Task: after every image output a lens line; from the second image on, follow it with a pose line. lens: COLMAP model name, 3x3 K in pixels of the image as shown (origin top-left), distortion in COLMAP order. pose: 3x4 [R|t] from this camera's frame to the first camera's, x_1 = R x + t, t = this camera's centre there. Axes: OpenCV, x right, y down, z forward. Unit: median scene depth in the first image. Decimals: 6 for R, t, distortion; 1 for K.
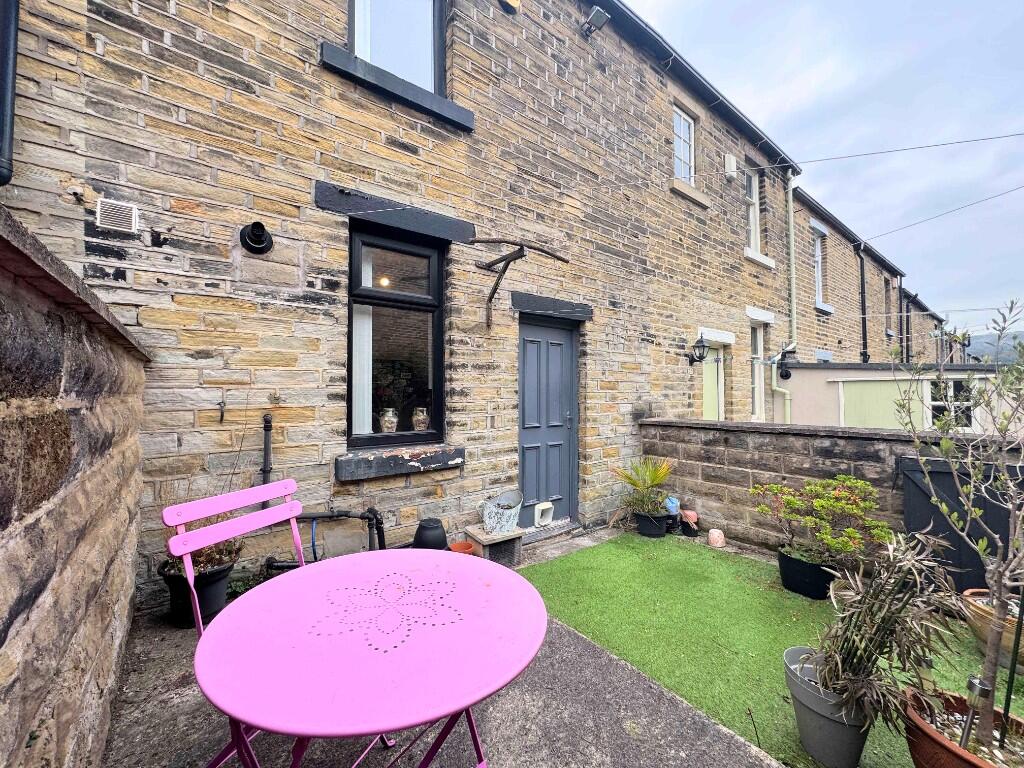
lens RADIAL K [[409.1, 0, 509.6], [0, 409.1, 387.4], [0, 0, 1]] dist [-0.002542, 0.000602]
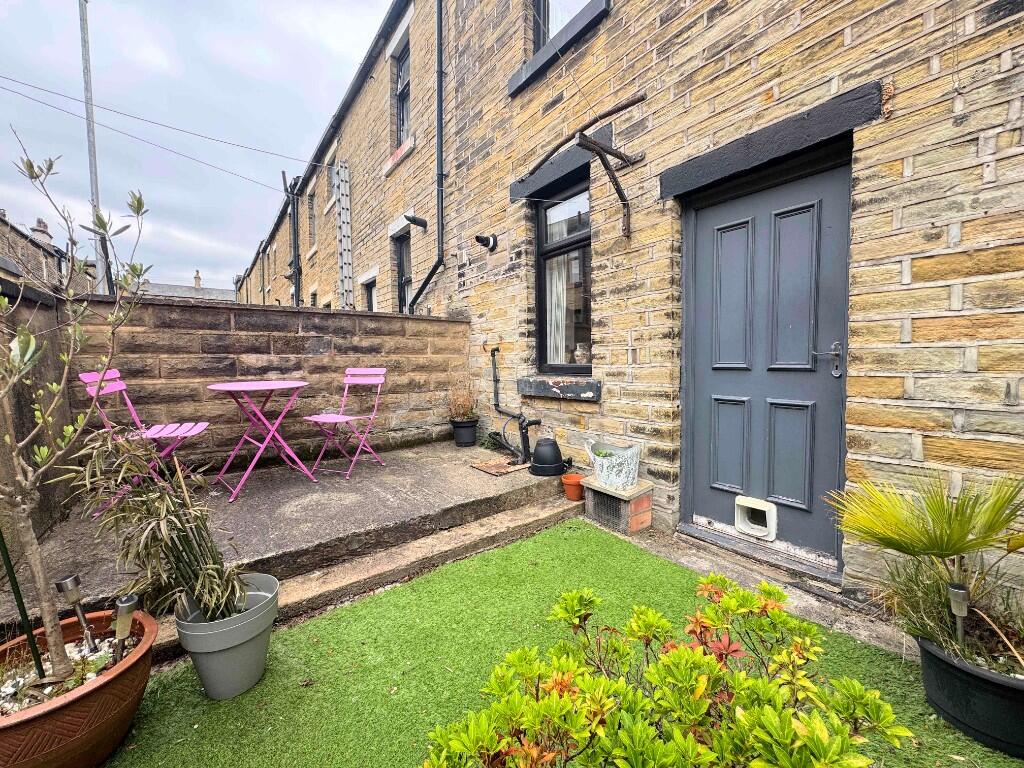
lens RADIAL K [[409.1, 0, 511.8], [0, 409.1, 378.1], [0, 0, 1]] dist [-0.002542, 0.000602]
pose [[-0.018492, 0.050923, -0.998531, 0.811309], [0.035426, 0.998108, 0.050245, 0.083006], [0.999201, -0.034445, -0.020261, 0.815142]]
